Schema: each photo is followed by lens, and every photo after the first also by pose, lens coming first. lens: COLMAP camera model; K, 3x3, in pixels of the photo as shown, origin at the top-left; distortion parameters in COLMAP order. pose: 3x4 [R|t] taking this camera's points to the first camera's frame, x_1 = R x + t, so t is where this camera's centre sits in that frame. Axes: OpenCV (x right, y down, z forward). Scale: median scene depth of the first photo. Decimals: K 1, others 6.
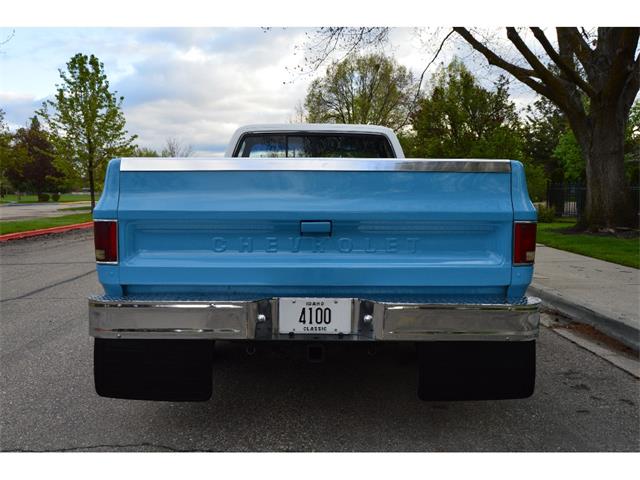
lens RADIAL K [[496.2, 0, 321.2], [0, 496.2, 248.9], [0, 0, 1]] dist [-0.019694, 0.009009]
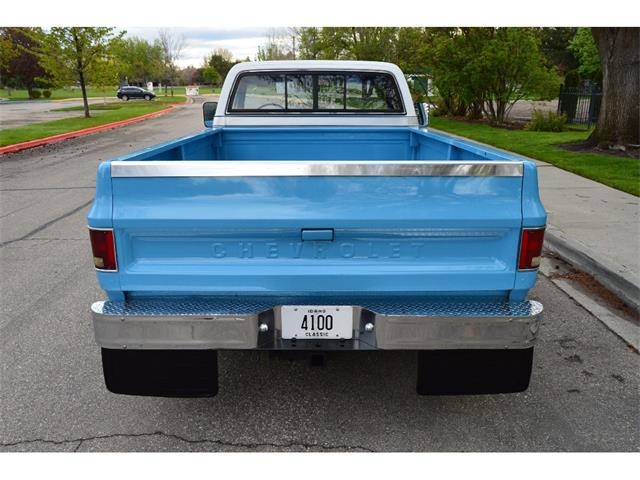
lens RADIAL K [[496.2, 0, 319.6], [0, 496.2, 248.0], [0, 0, 1]] dist [-0.019694, 0.009009]
pose [[0.999974, -0.001881, -0.006914, 0.000442], [0.003255, 0.978861, 0.204502, -0.216184], [0.006383, -0.204520, 0.978842, 0.042682]]
